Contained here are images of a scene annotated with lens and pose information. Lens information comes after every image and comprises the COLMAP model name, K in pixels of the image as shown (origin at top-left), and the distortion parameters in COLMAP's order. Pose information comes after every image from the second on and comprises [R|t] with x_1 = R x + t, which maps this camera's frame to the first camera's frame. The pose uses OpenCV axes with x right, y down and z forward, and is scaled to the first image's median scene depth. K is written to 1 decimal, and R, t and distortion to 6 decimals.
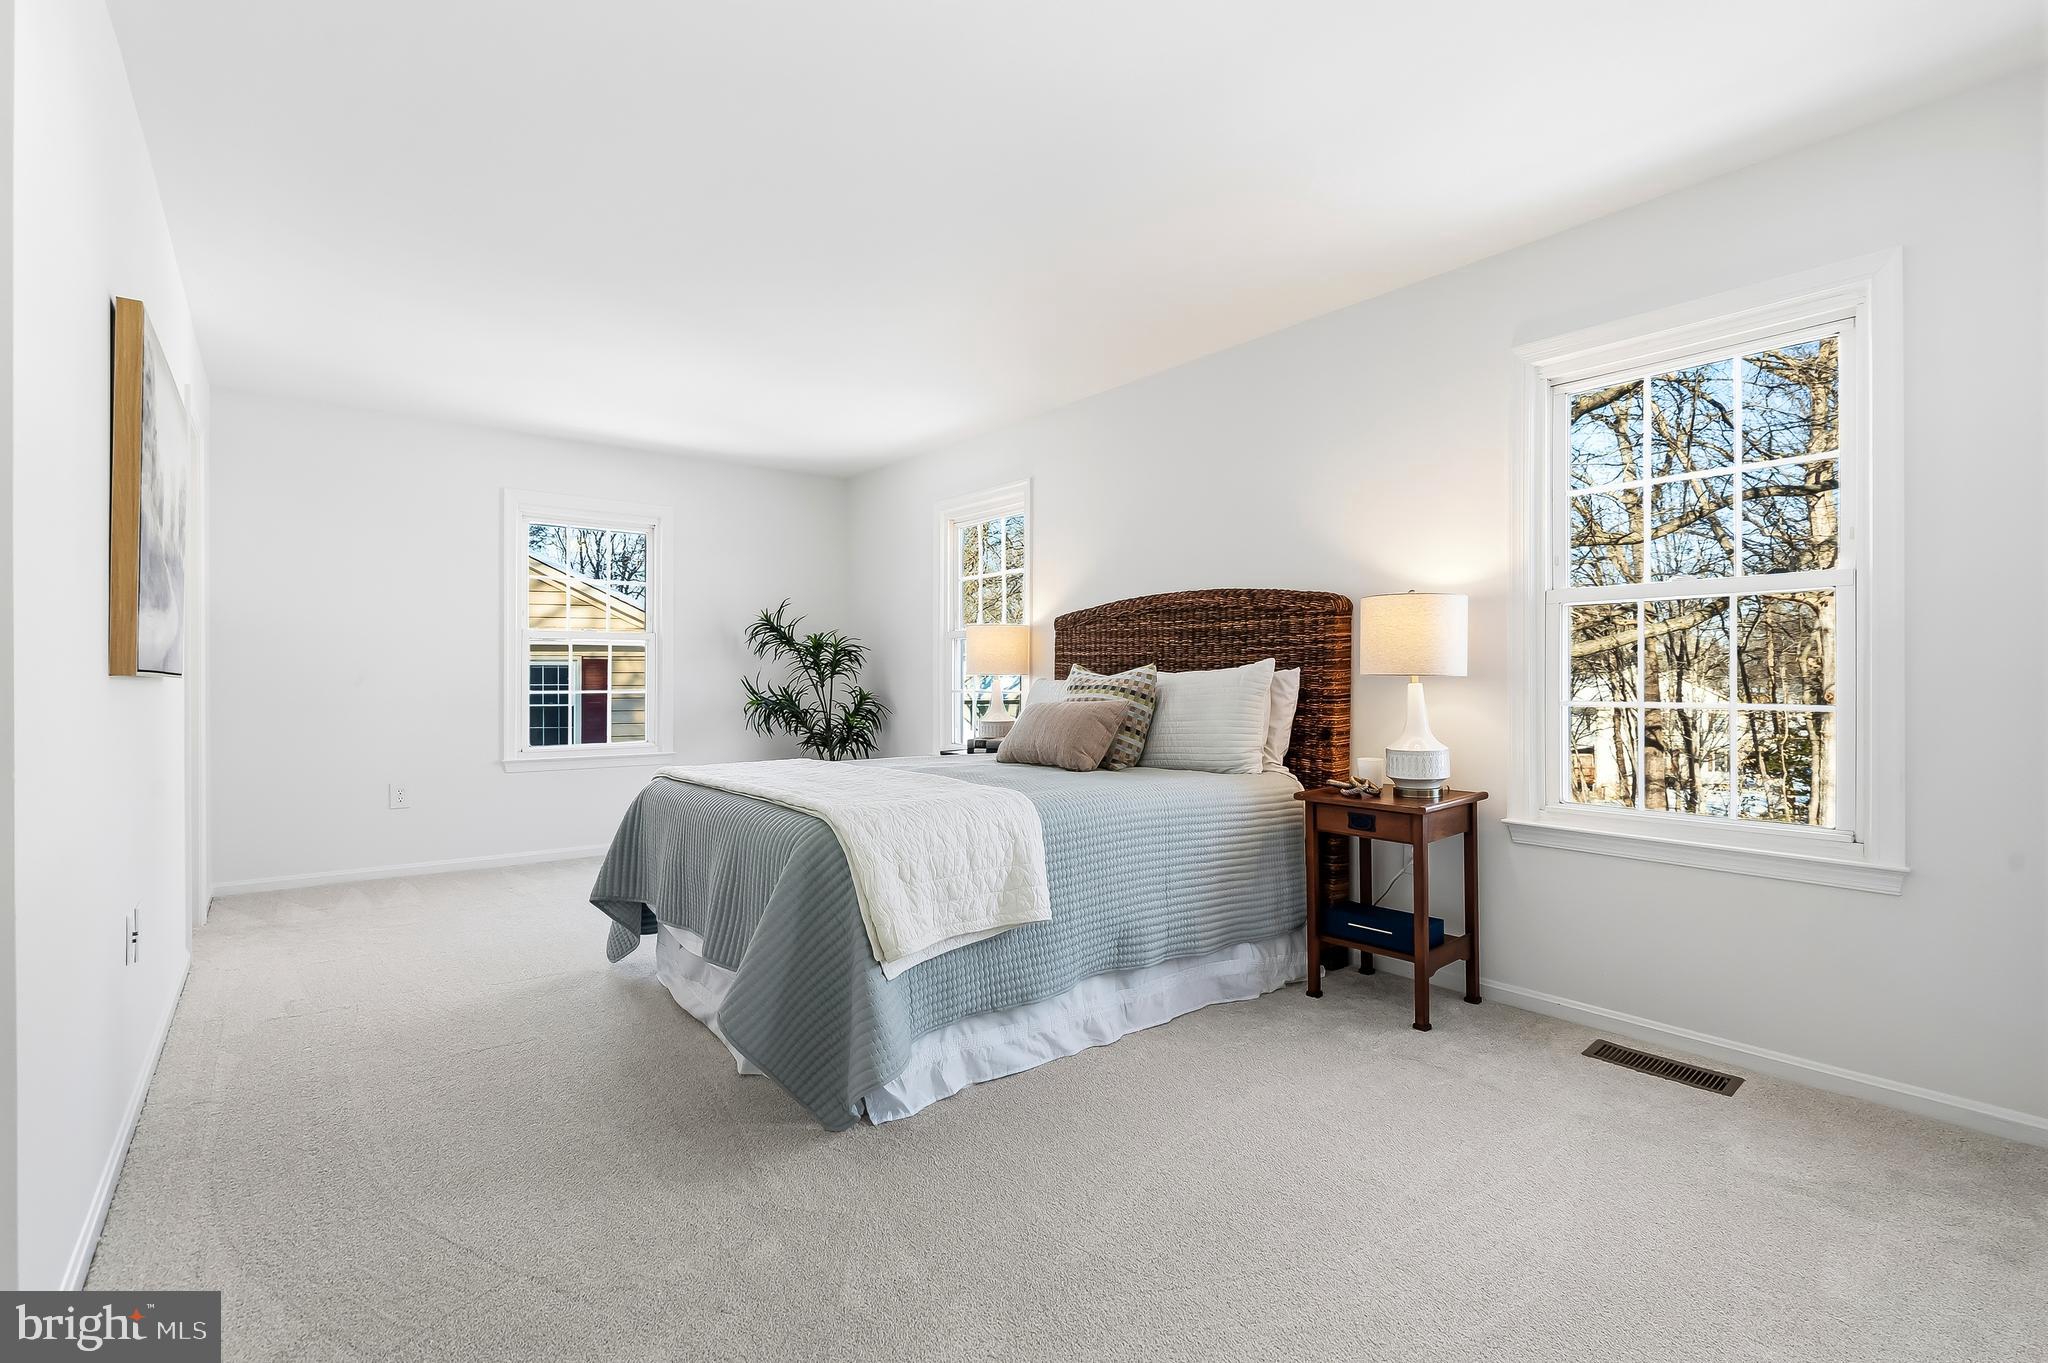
lens RADIAL K [[930.8, 0, 1022.6], [0, 930.8, 676.9], [0, 0, 1]] dist [0.000988, 0.000337]
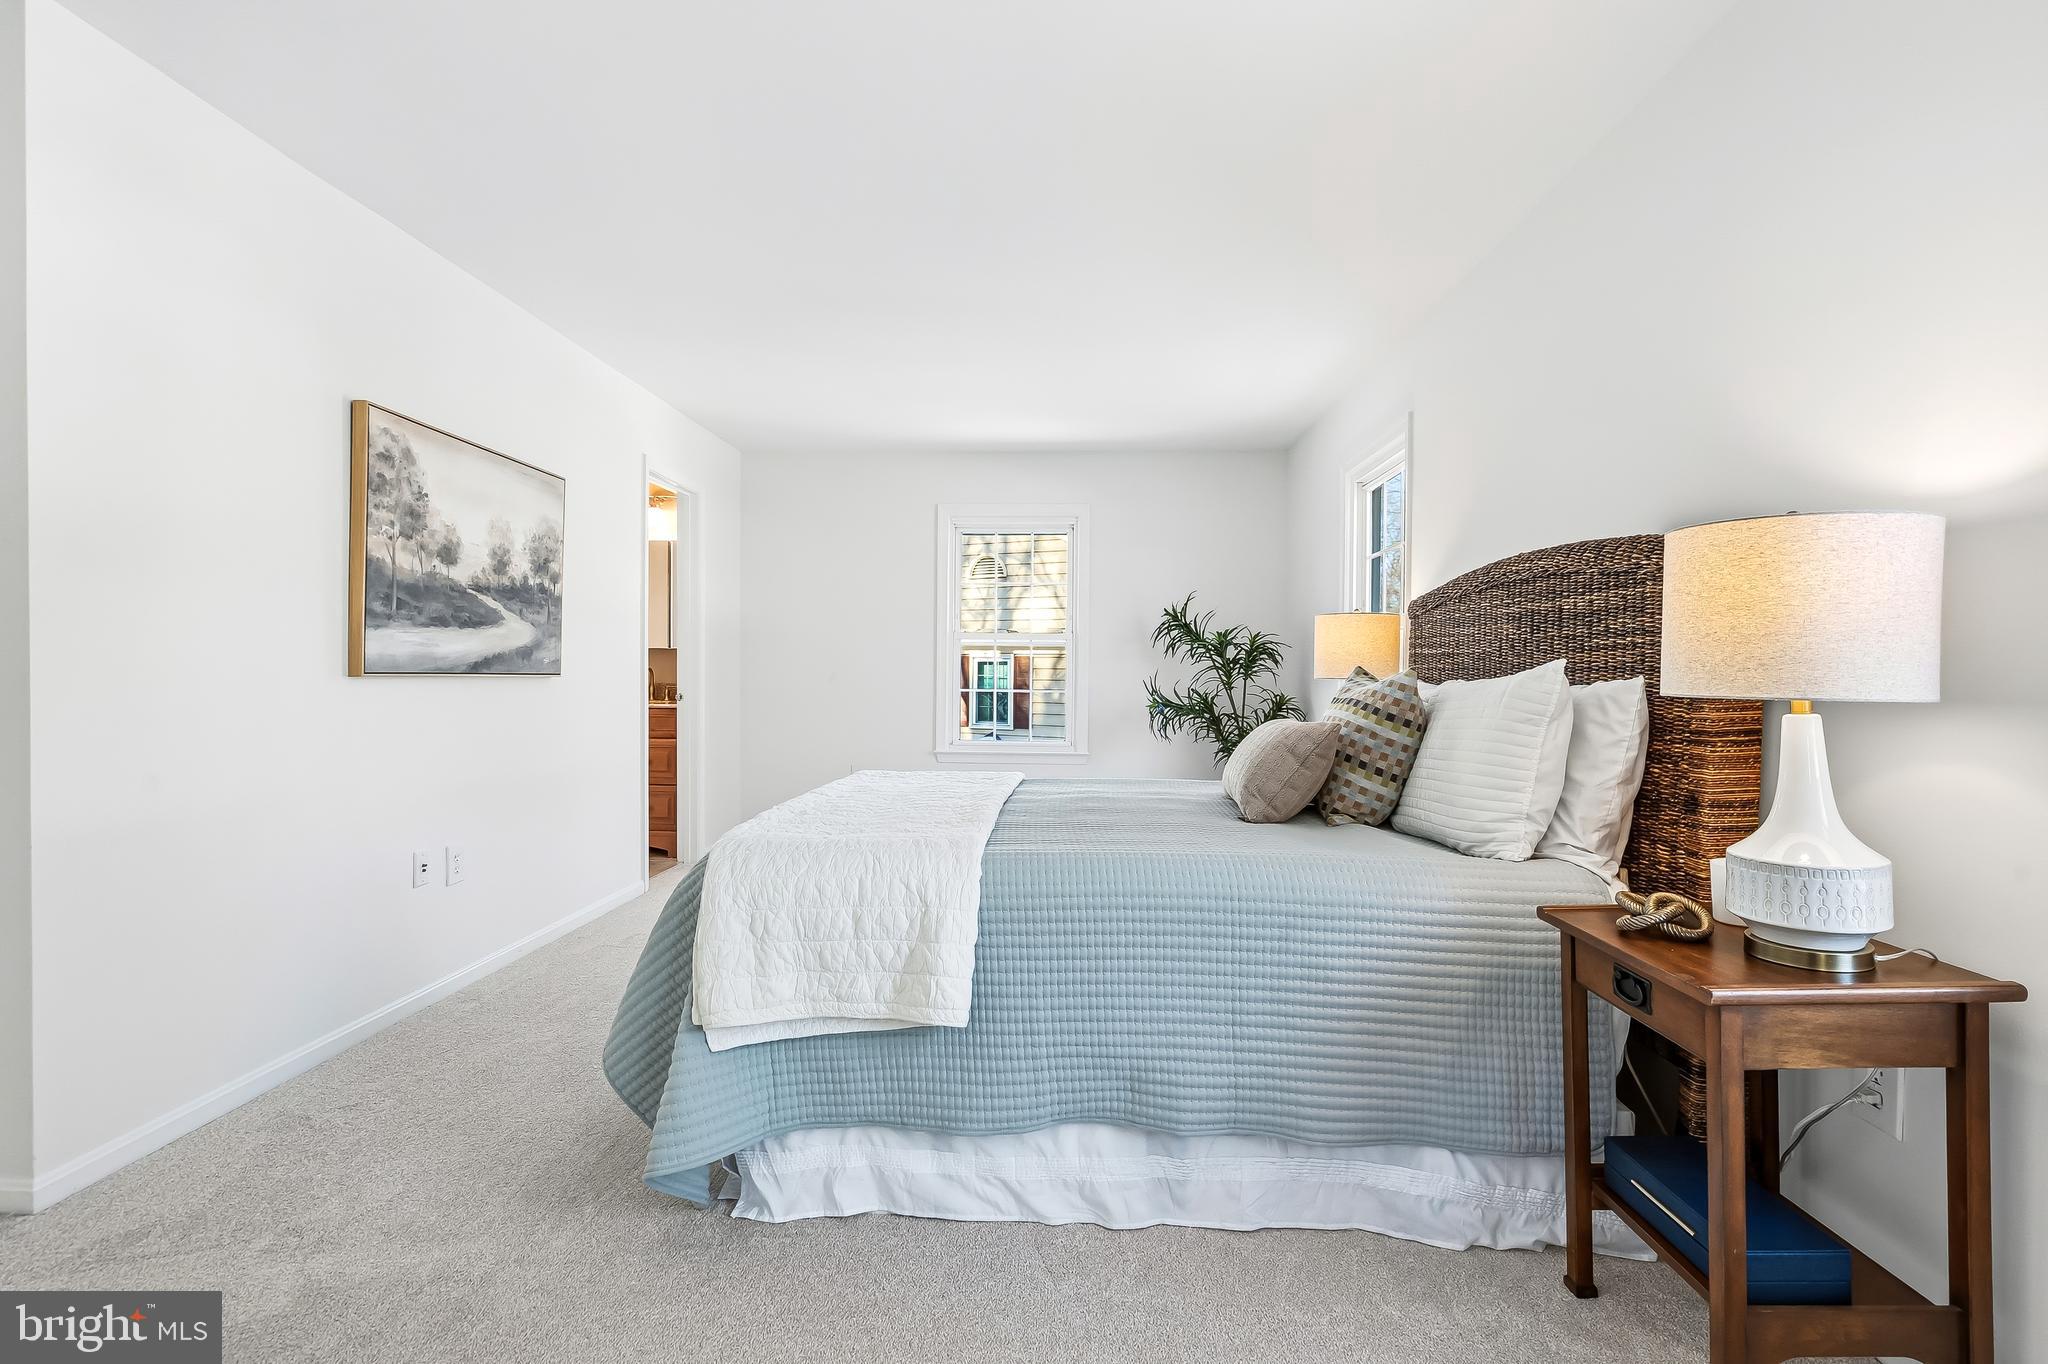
lens RADIAL K [[930.8, 0, 1019.1], [0, 930.8, 679.2], [0, 0, 1]] dist [0.000988, 0.000337]
pose [[0.751155, 0.011879, -0.660019, 0.415969], [-0.007749, 0.999928, 0.009178, -0.011345], [0.660081, -0.001779, 0.751193, 0.380793]]
